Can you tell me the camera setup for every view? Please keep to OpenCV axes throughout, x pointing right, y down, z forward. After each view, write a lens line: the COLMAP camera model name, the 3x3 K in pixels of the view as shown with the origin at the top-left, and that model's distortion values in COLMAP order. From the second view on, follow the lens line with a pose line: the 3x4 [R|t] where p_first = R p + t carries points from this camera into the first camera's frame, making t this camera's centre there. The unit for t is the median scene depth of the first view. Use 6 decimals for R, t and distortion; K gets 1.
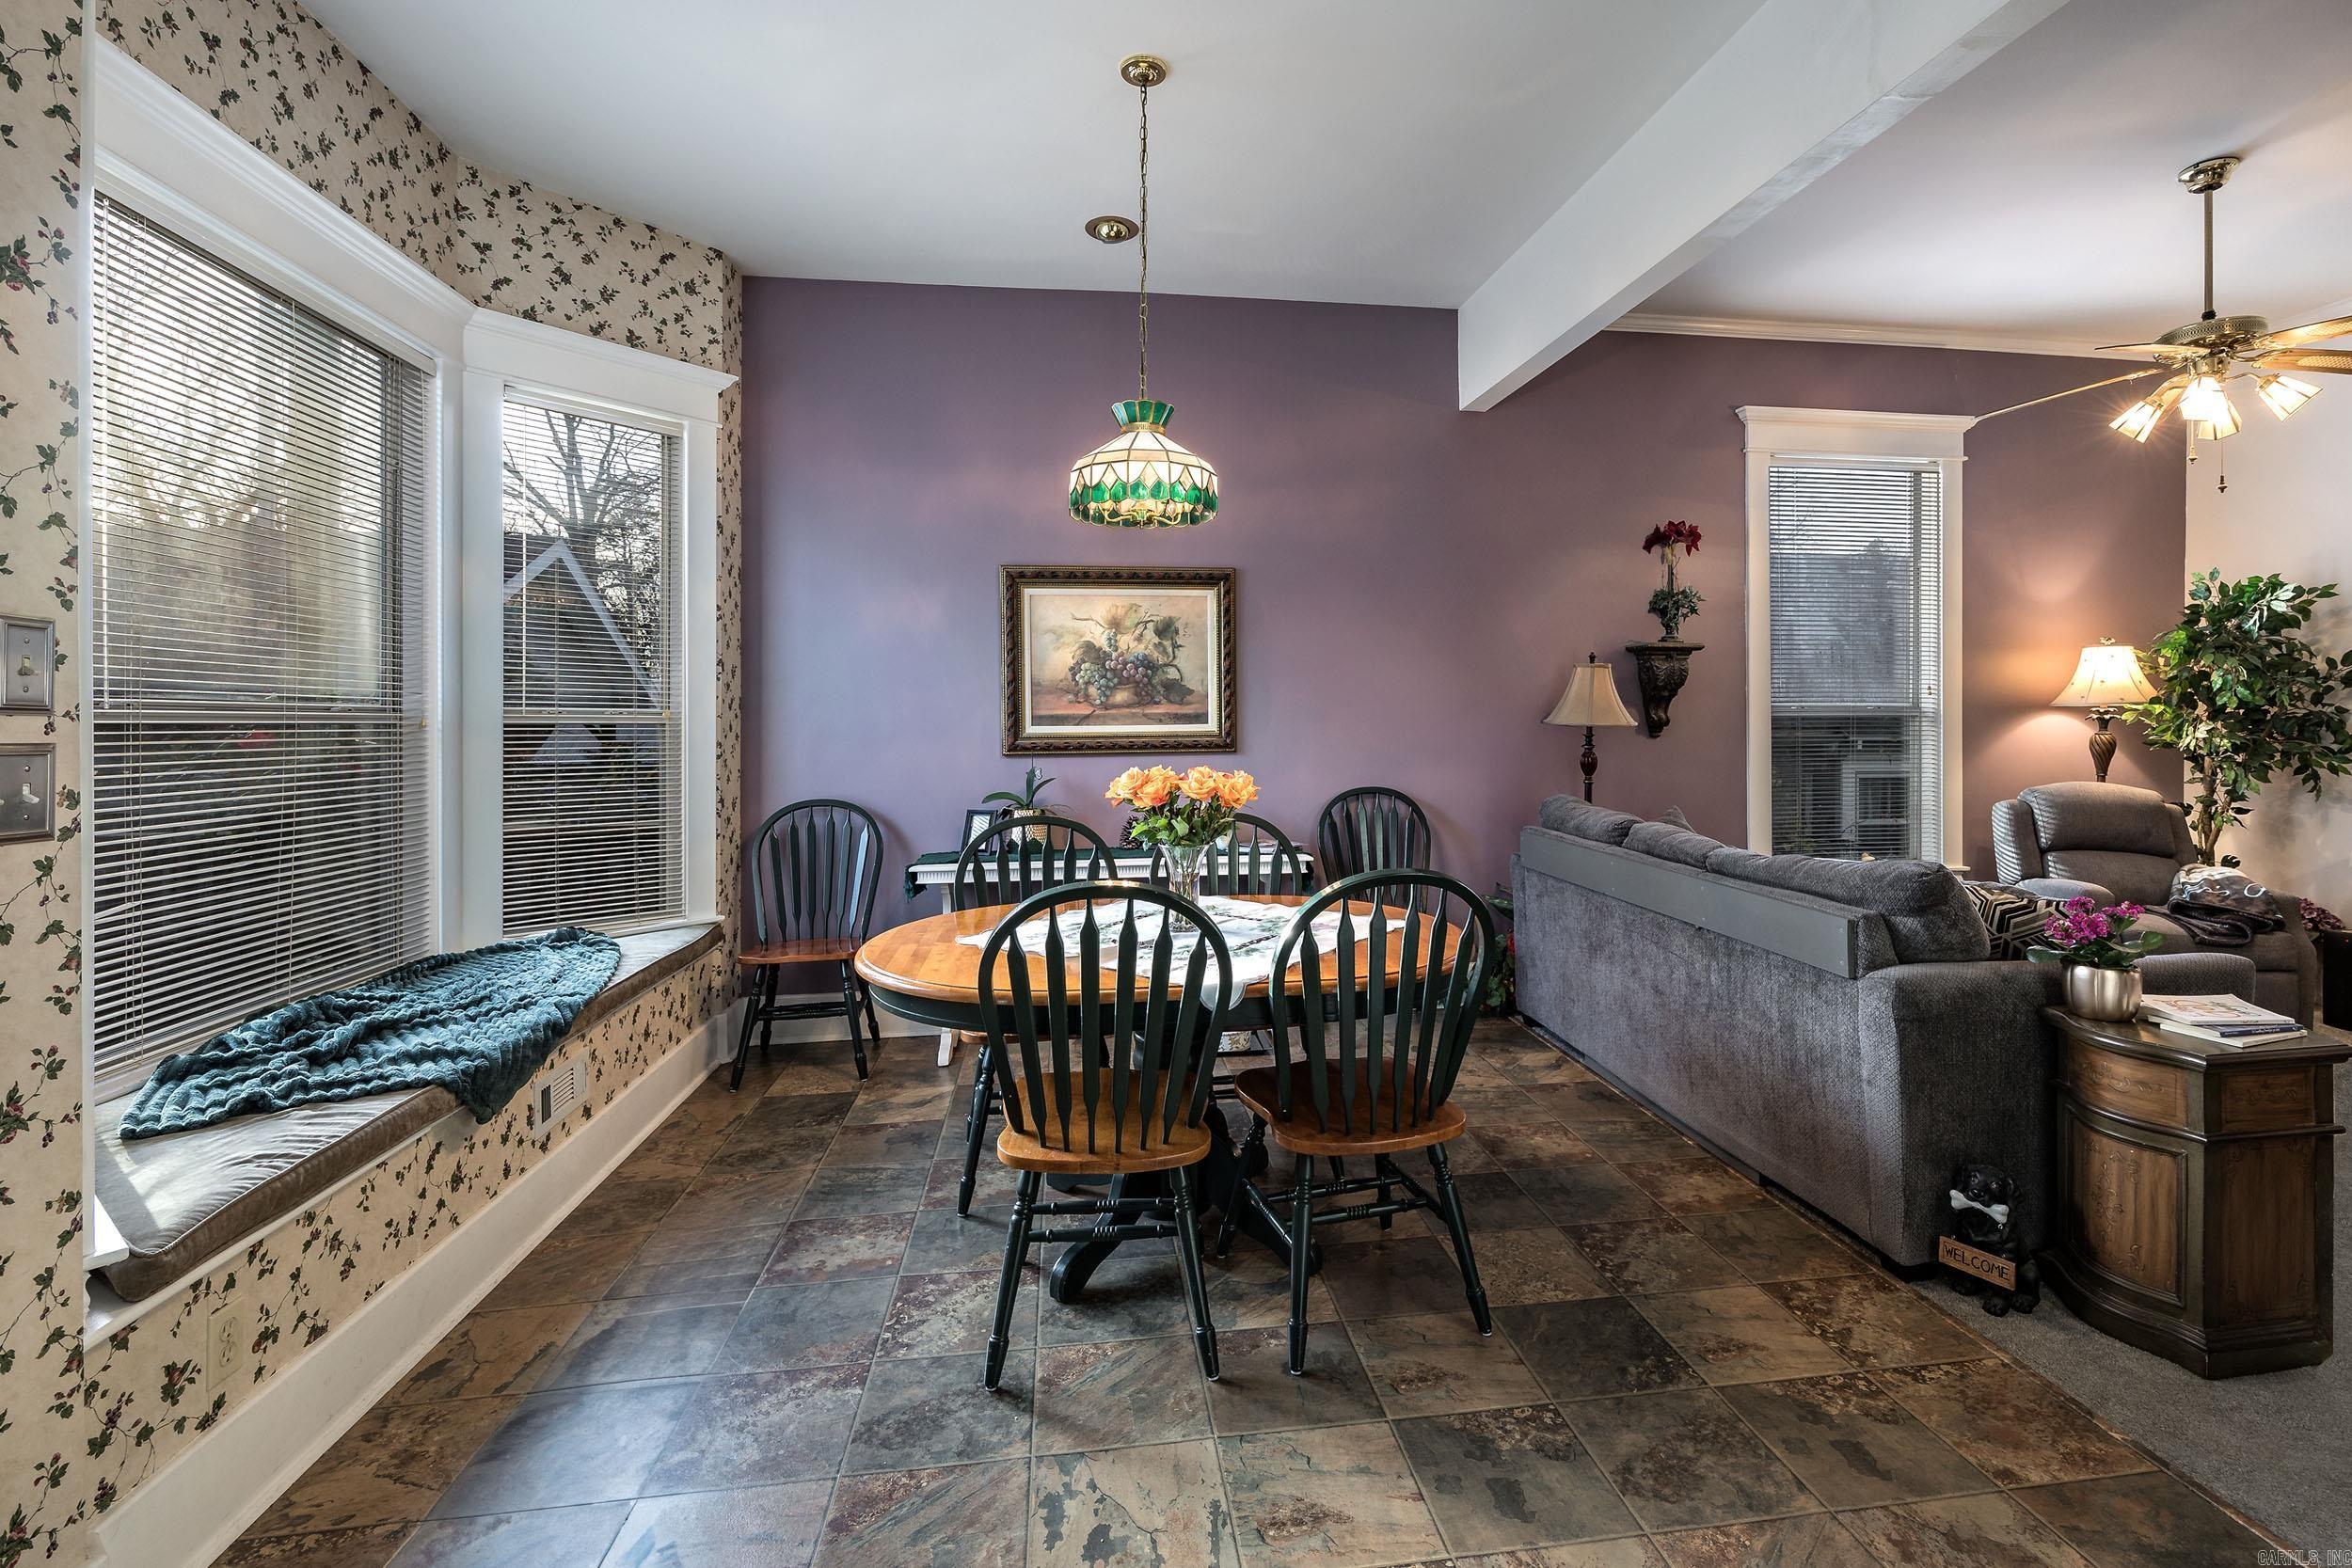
lens RADIAL K [[978.5, 0, 1166.2], [0, 978.5, 728.6], [0, 0, 1]] dist [0.002291, 0.000735]
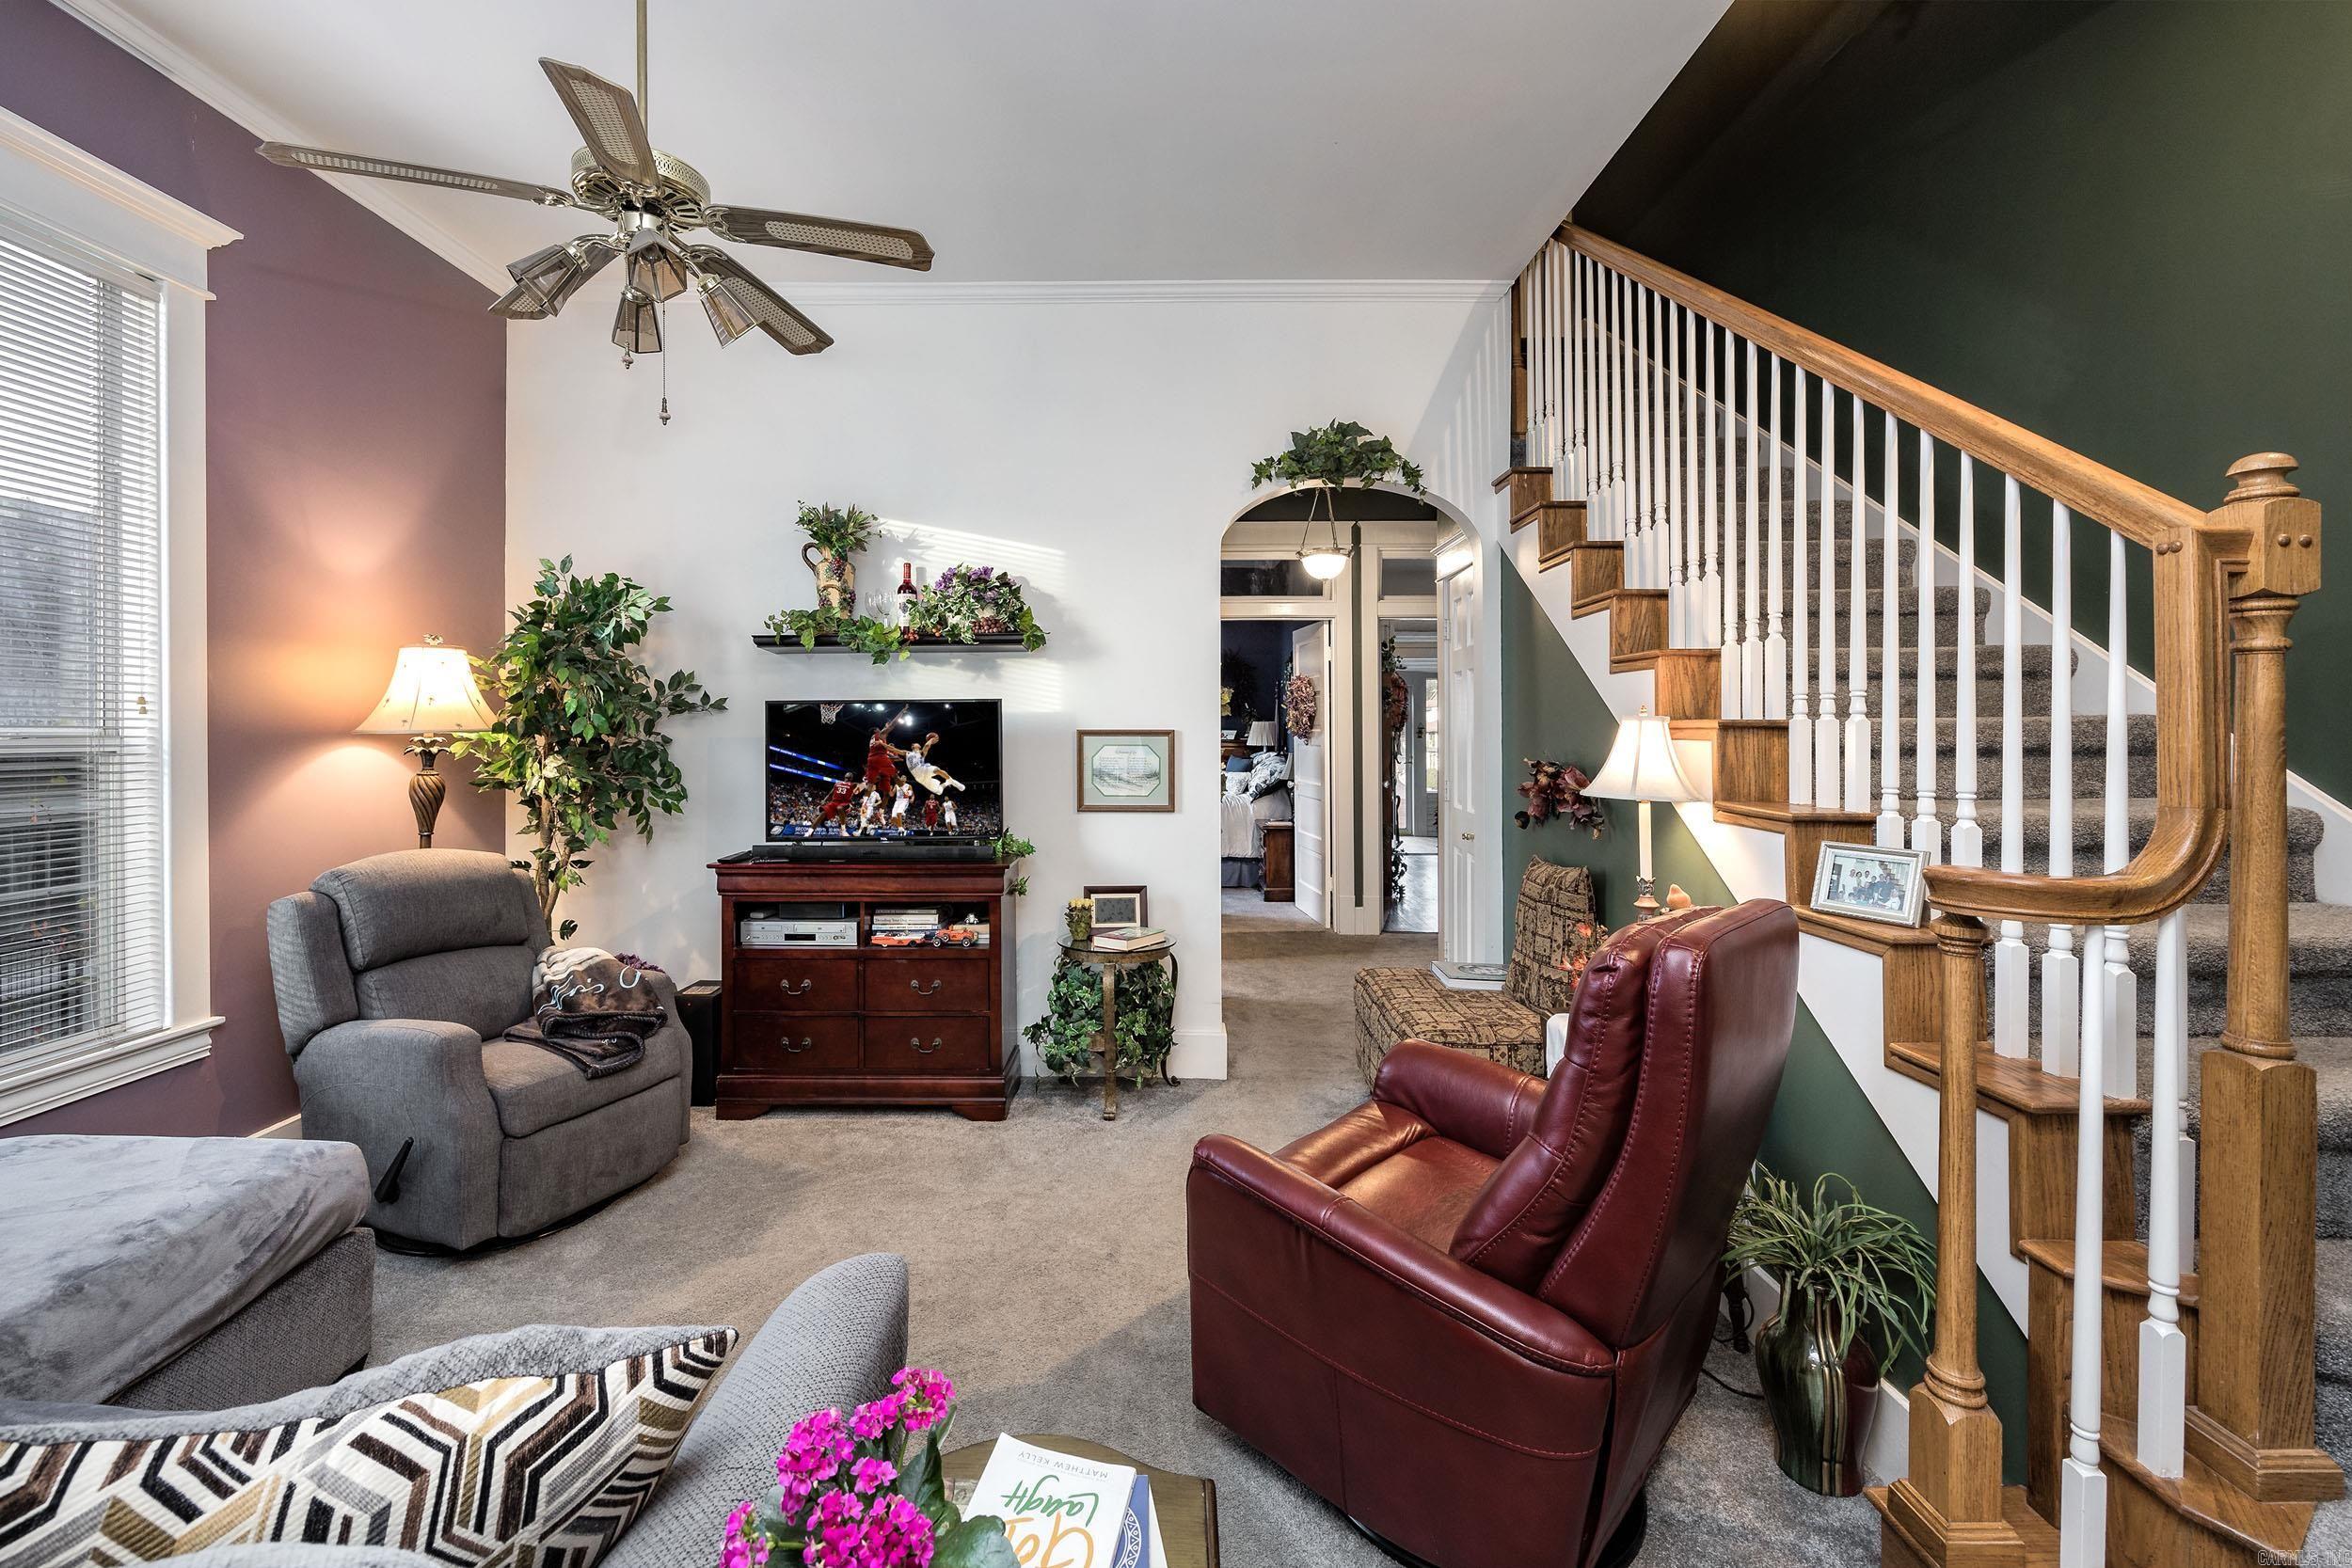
lens RADIAL K [[978.5, 0, 1166.2], [0, 978.5, 728.6], [0, 0, 1]] dist [0.002291, 0.000735]
pose [[0.084166, -0.001138, 0.996451, 0.298996], [0.007325, 0.999973, 0.000523, -0.022543], [-0.996425, 0.007255, 0.084172, 0.408129]]
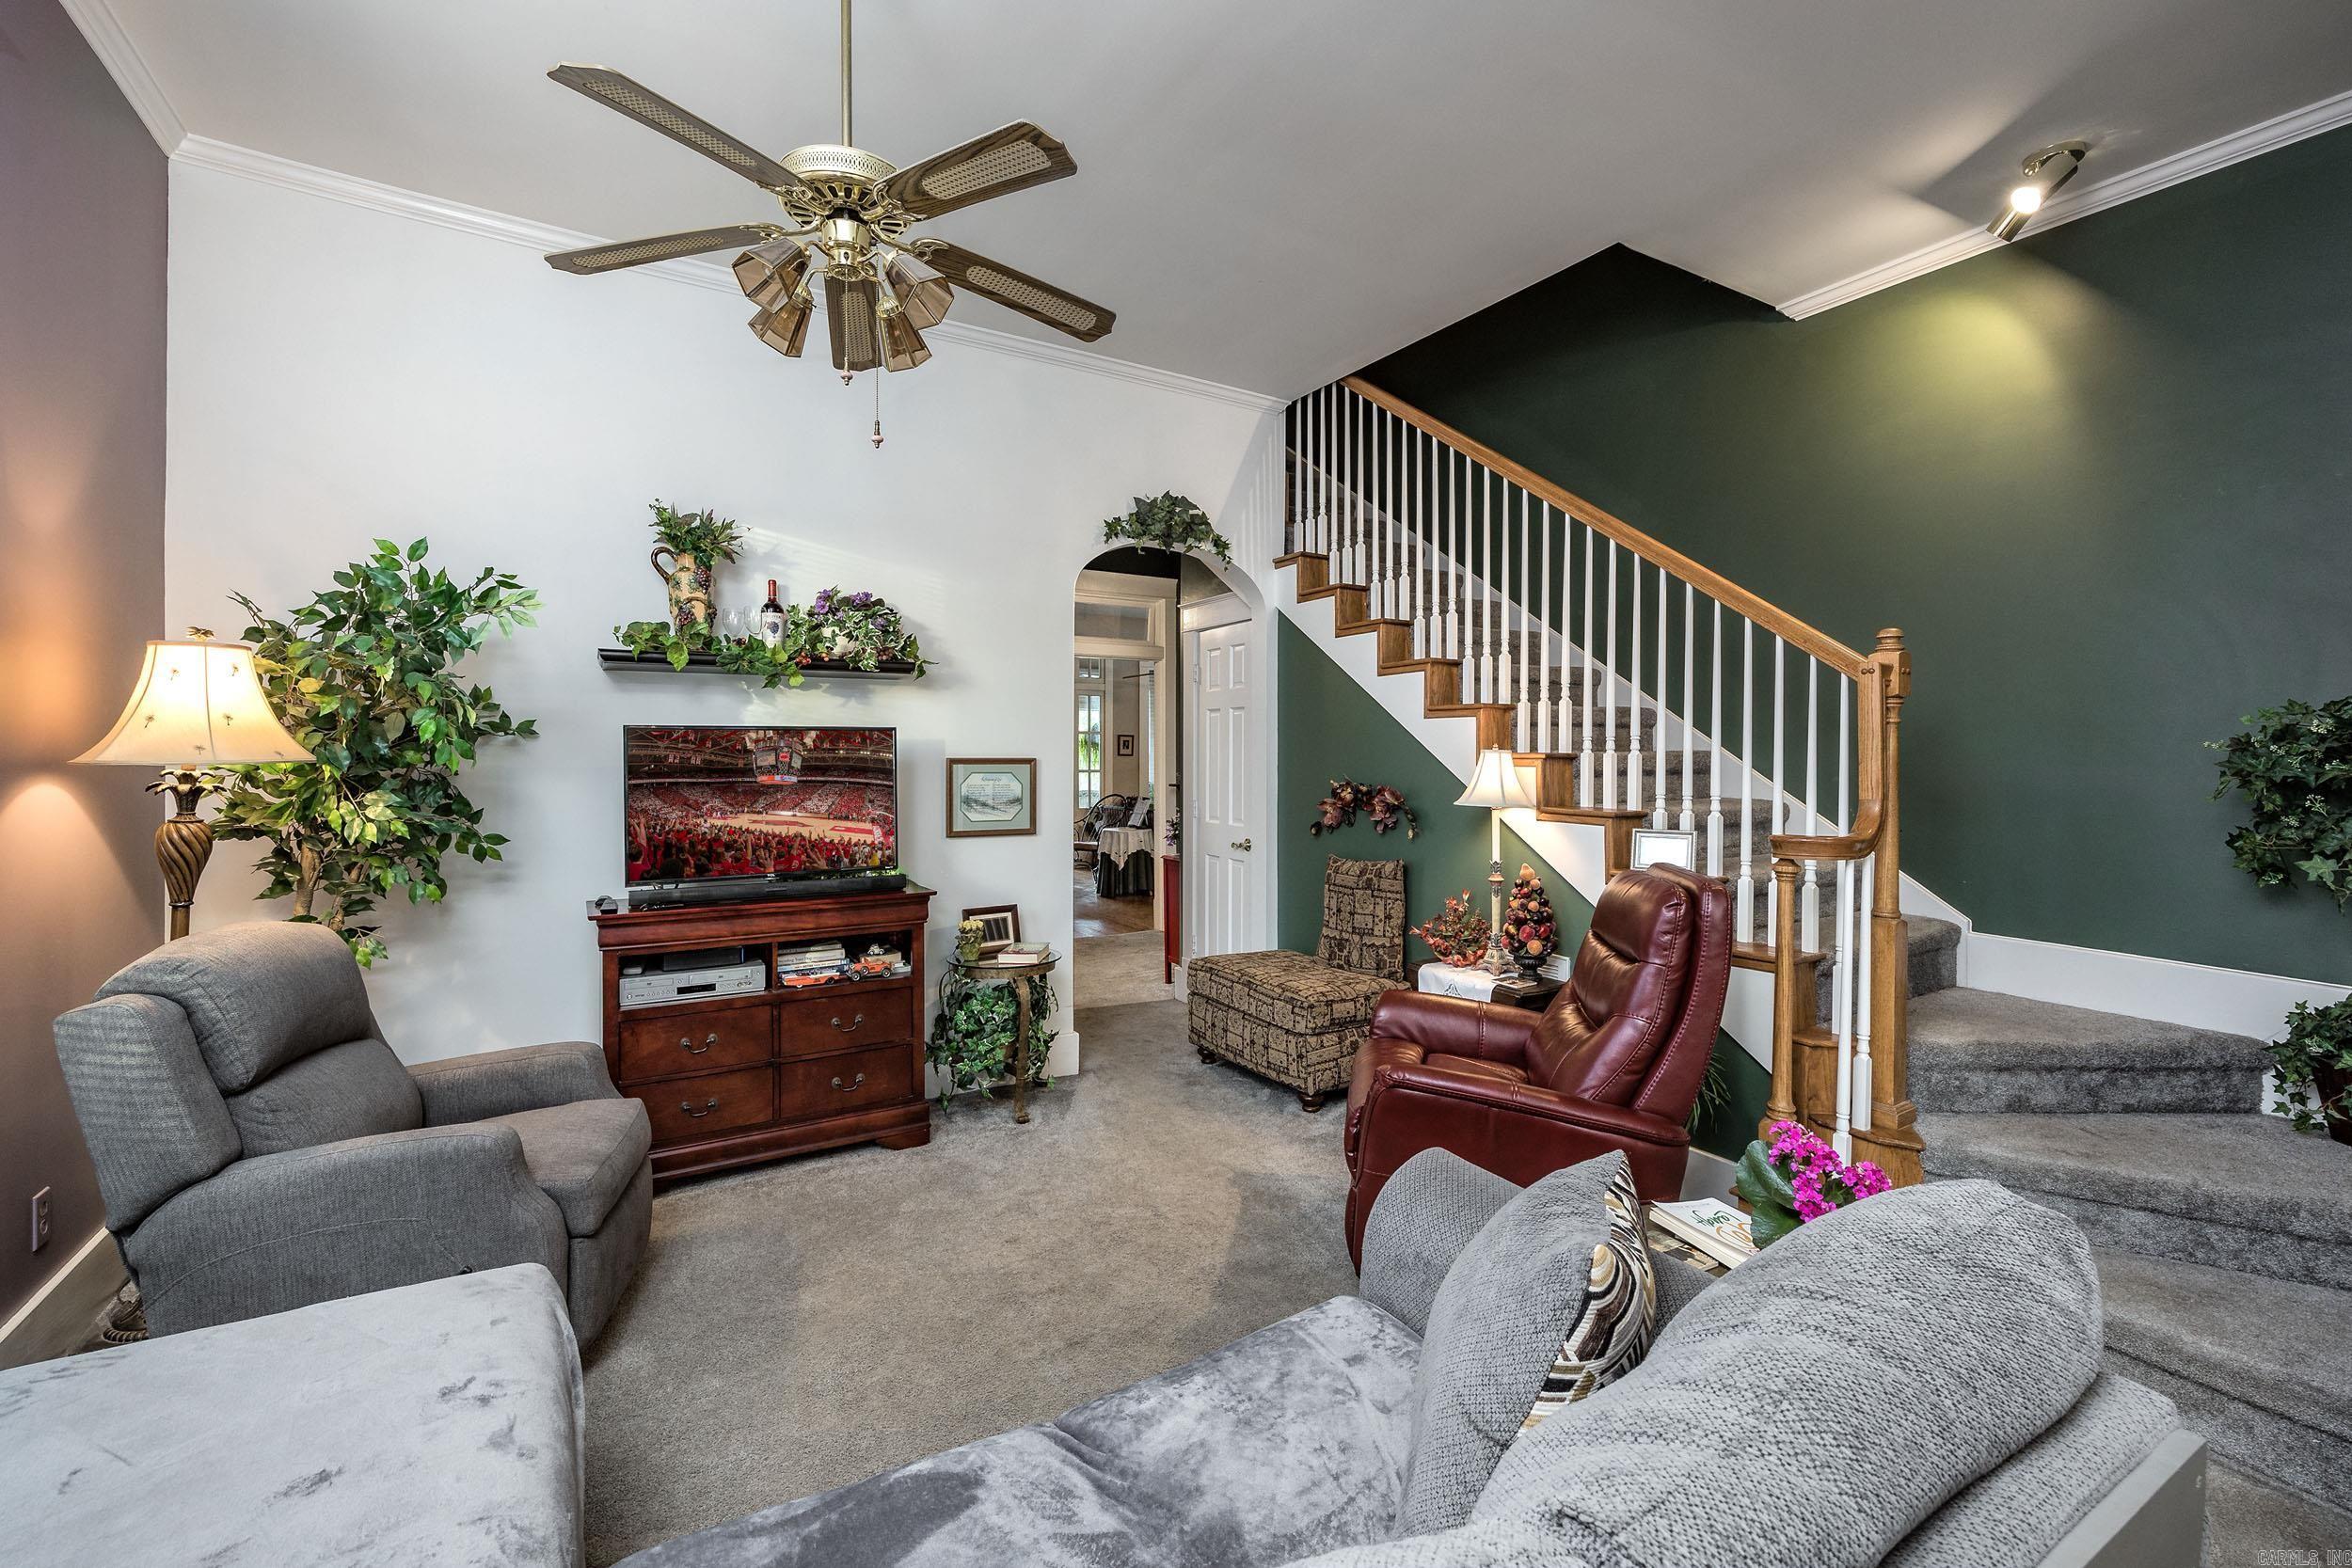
lens RADIAL K [[1009.1, 0, 1097.8], [0, 1009.1, 760.9], [0, 0, 1]] dist [0.000409, 0.000150]
pose [[-0.445122, -0.009317, 0.895422, 0.278933], [0.003538, 0.999920, 0.012164, -0.028737], [-0.895463, 0.008582, -0.445053, 0.783153]]
